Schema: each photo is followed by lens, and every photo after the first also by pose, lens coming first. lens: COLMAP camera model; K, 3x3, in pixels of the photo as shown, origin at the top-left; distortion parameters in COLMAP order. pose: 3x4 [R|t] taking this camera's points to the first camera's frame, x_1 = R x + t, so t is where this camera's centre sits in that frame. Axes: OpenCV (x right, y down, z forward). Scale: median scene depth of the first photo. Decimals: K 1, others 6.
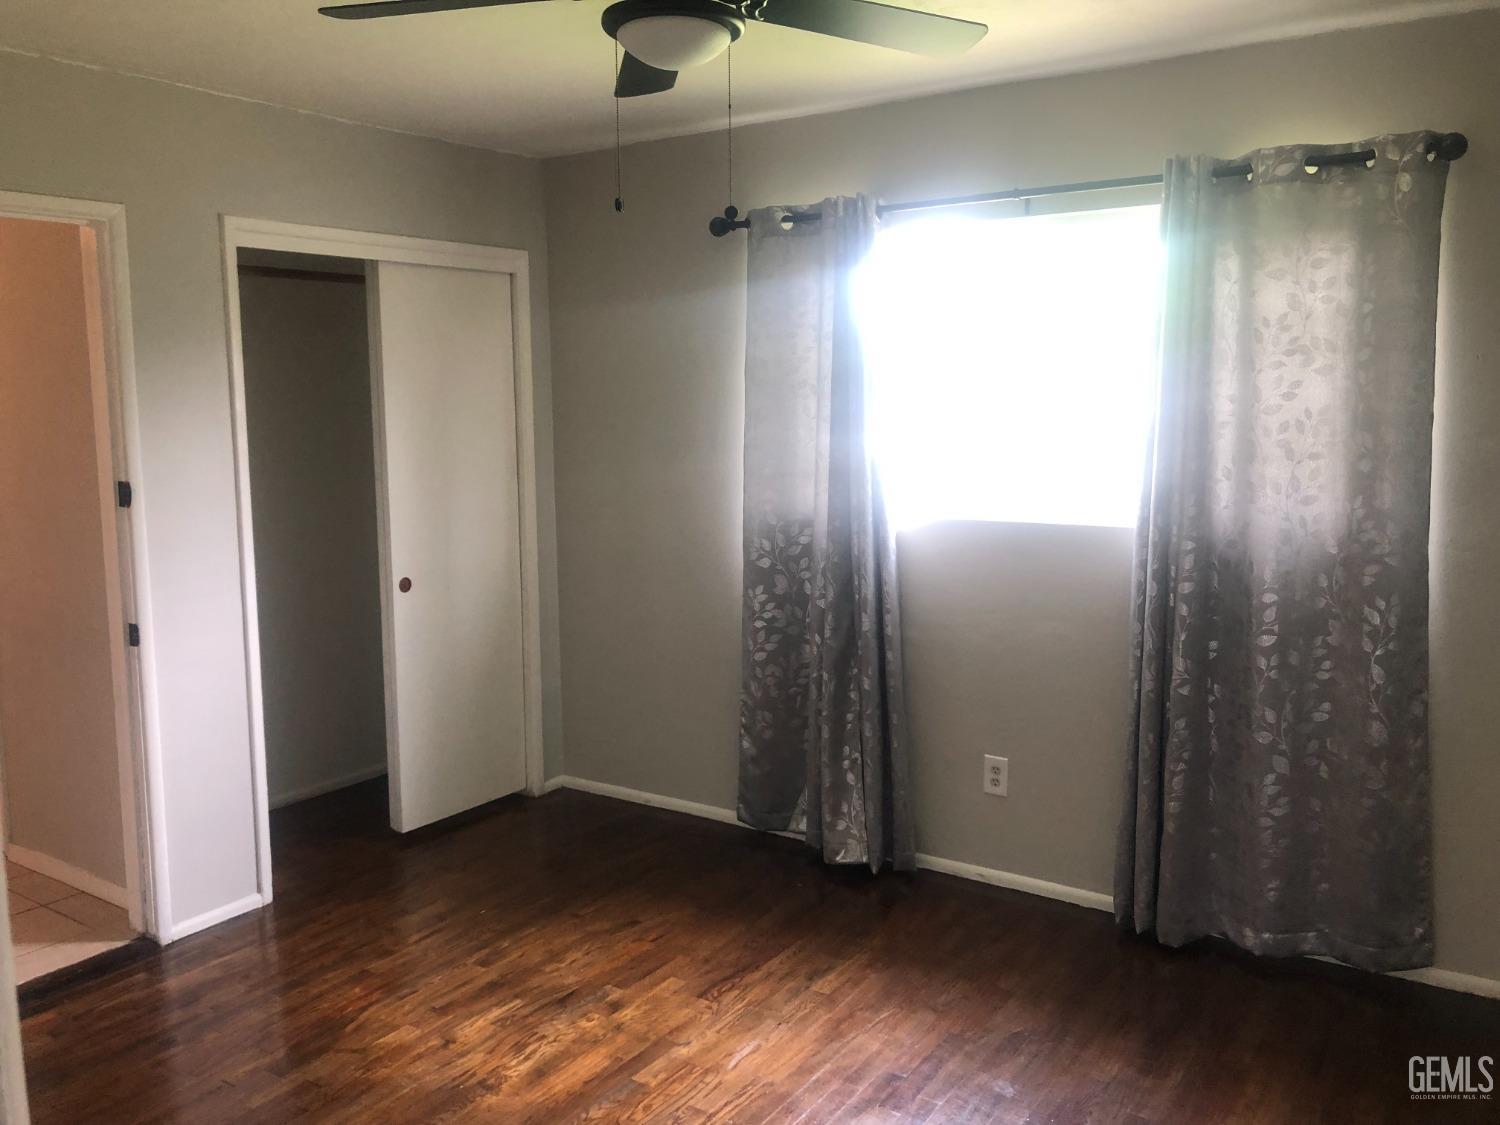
lens RADIAL K [[1235.6, 0, 746.0], [0, 1235.6, 537.2], [0, 0, 1]] dist [0.004585, 0.009722]
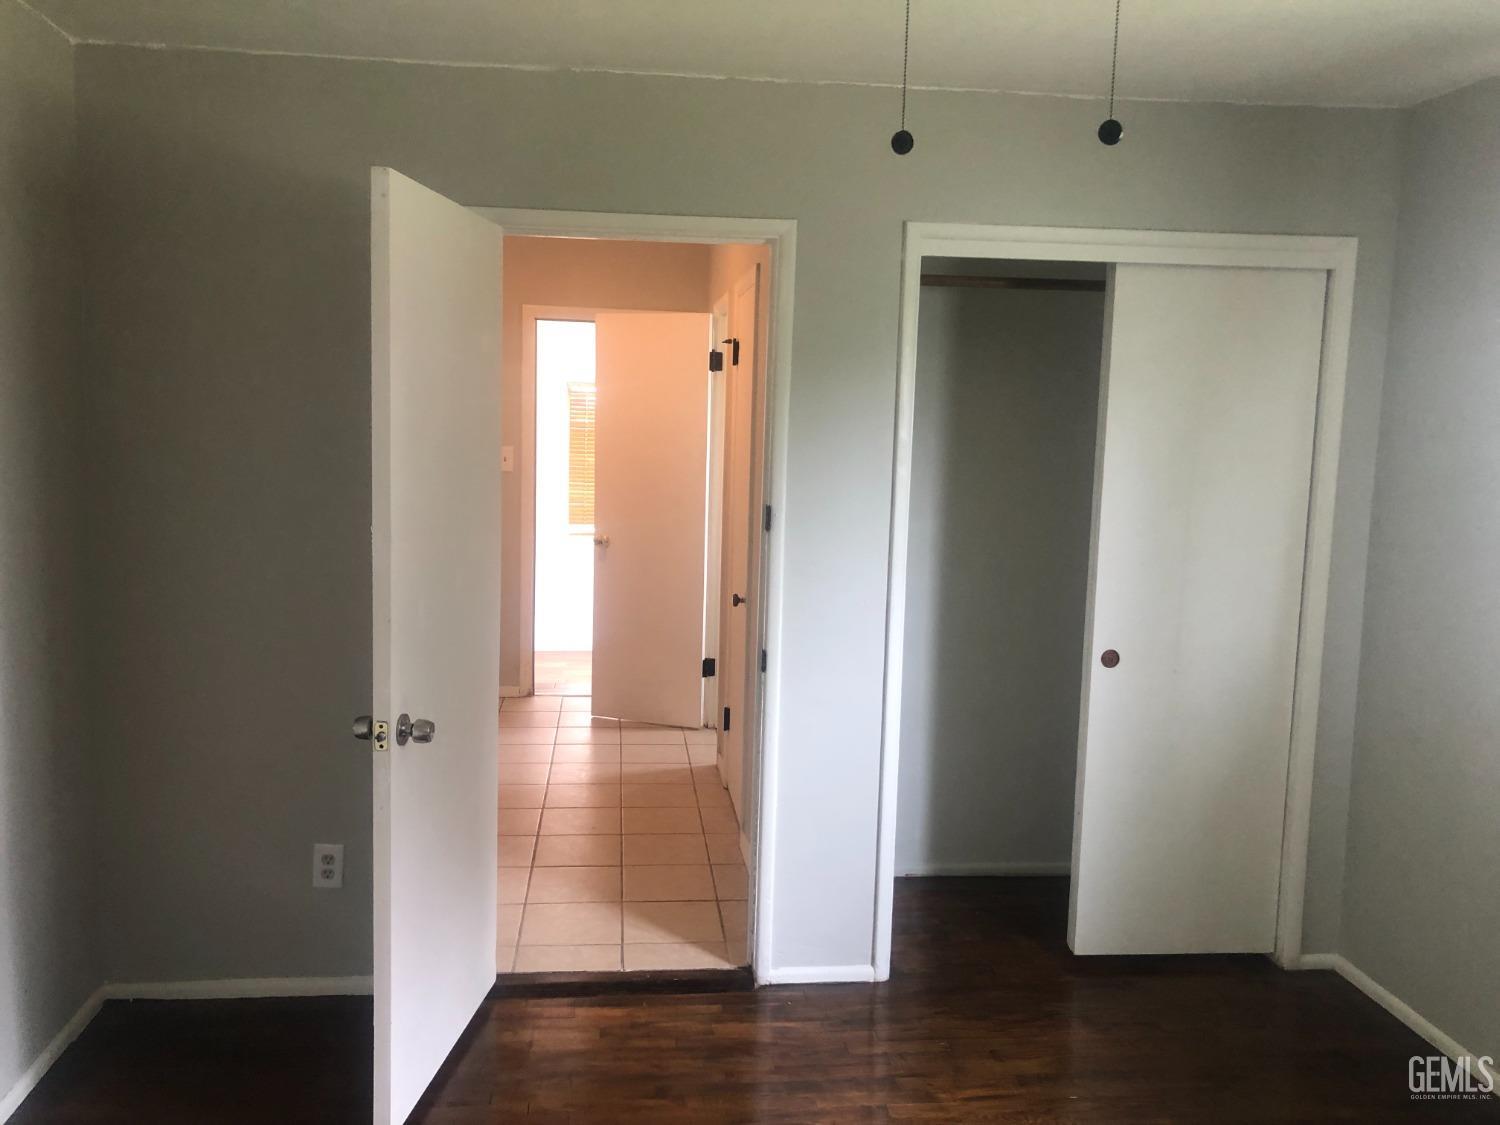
lens RADIAL K [[1235.6, 0, 746.0], [0, 1235.6, 537.2], [0, 0, 1]] dist [0.004585, 0.009722]
pose [[0.644968, 0.107006, -0.756681, 0.184982], [-0.120589, 0.991994, 0.037497, -0.044151], [0.754635, 0.067063, 0.652708, 0.290875]]
